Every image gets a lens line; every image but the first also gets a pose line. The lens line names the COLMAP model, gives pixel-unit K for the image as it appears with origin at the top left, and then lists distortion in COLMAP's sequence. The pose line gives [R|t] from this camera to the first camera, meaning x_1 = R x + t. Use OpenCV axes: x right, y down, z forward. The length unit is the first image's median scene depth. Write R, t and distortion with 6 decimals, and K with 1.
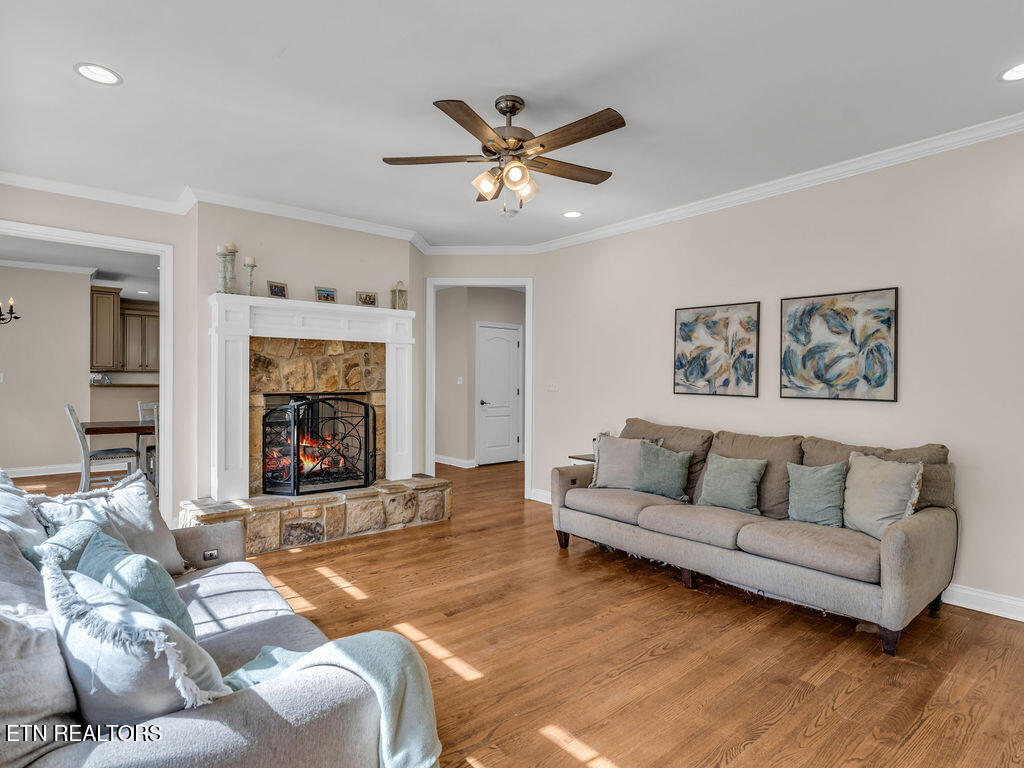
lens RADIAL K [[537.8, 0, 515.2], [0, 537.8, 386.9], [0, 0, 1]] dist [-0.001759, -0.000462]
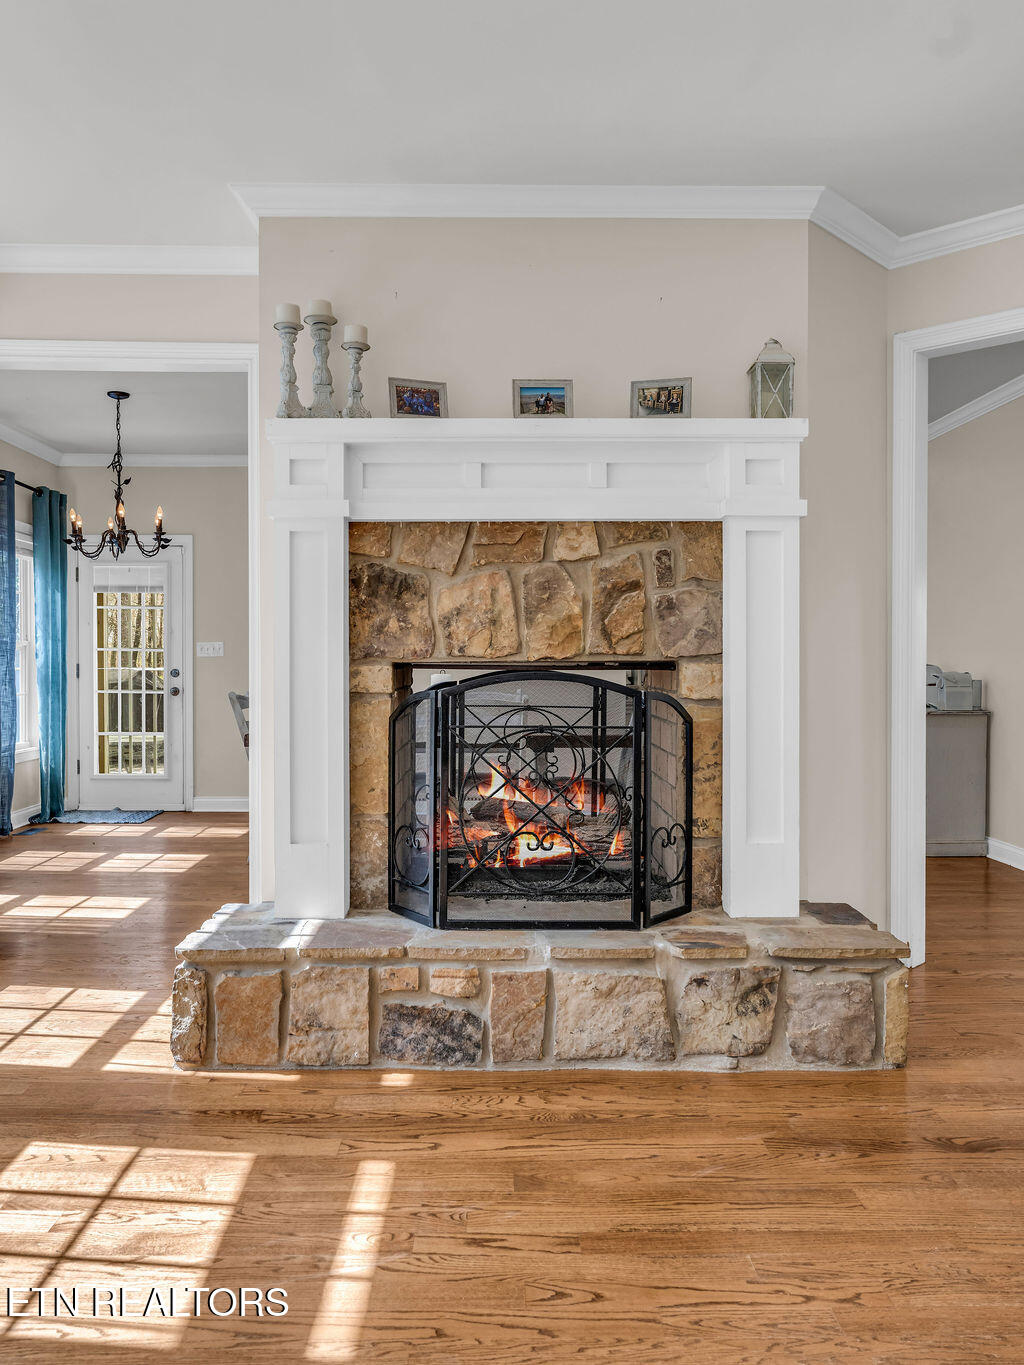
lens RADIAL K [[1040.8, 0, 508.7], [0, 1040.8, 685.3], [0, 0, 1]] dist [0.000382, -0.009256]
pose [[0.769929, 0.006341, -0.638098, 0.092549], [-0.002480, 0.999973, 0.006945, 0.023055], [0.638124, -0.003765, 0.769924, 0.429561]]
